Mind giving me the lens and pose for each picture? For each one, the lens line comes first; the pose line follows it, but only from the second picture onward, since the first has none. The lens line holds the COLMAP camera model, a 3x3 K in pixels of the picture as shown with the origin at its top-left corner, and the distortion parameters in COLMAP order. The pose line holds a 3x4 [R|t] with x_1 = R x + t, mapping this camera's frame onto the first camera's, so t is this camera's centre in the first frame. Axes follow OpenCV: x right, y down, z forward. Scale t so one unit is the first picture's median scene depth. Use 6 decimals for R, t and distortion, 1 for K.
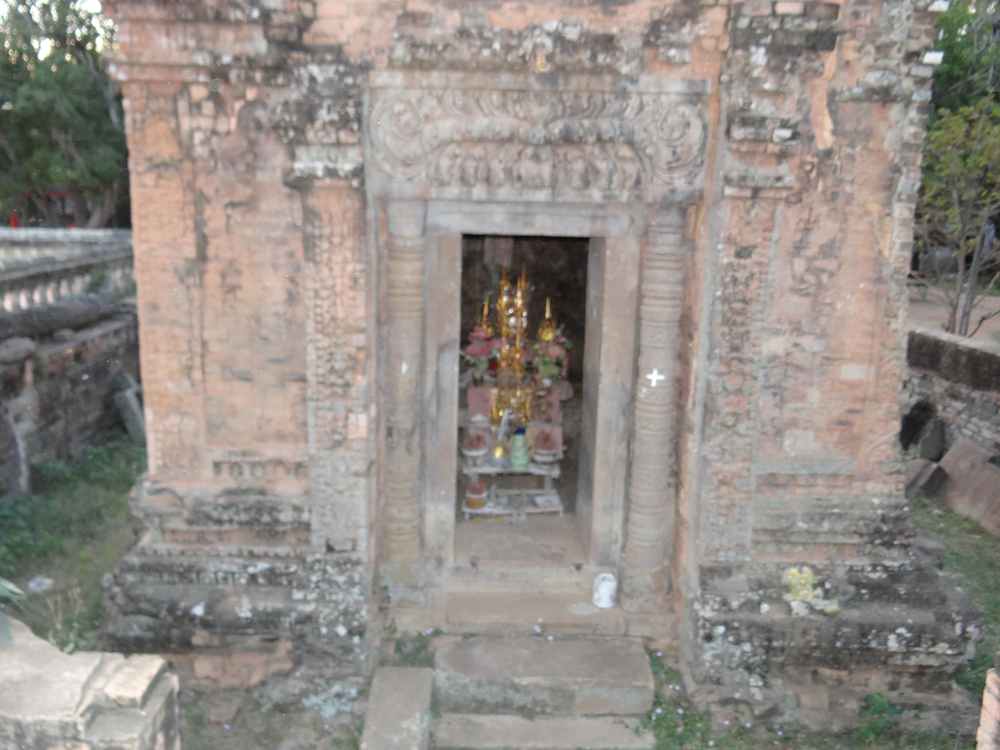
lens RADIAL K [[894.5, 0, 502.7], [0, 894.5, 371.3], [0, 0, 1]] dist [0.026032, -0.039940]
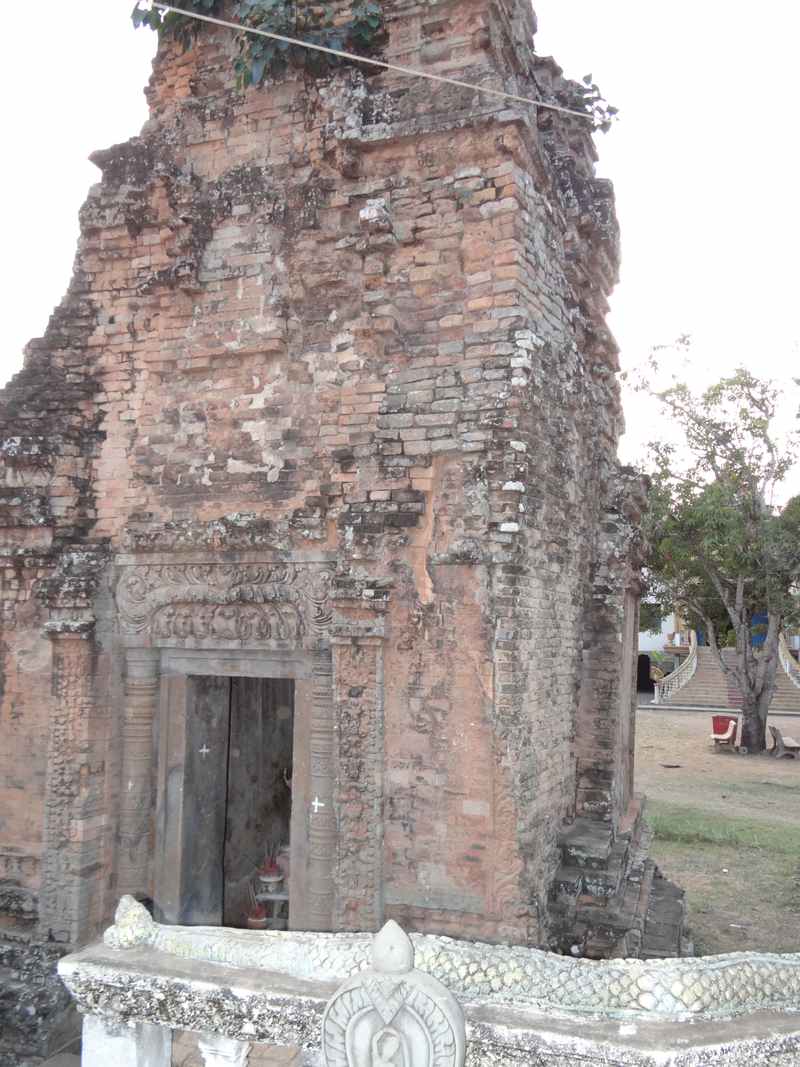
lens RADIAL K [[954.5, 0, 407.0], [0, 954.5, 529.8], [0, 0, 1]] dist [0.026032, -0.039940]
pose [[0.934793, -0.046896, -0.352085, 0.768376], [-0.065457, 0.951524, -0.300529, 0.035190], [0.349110, 0.303979, 0.886408, -0.139283]]
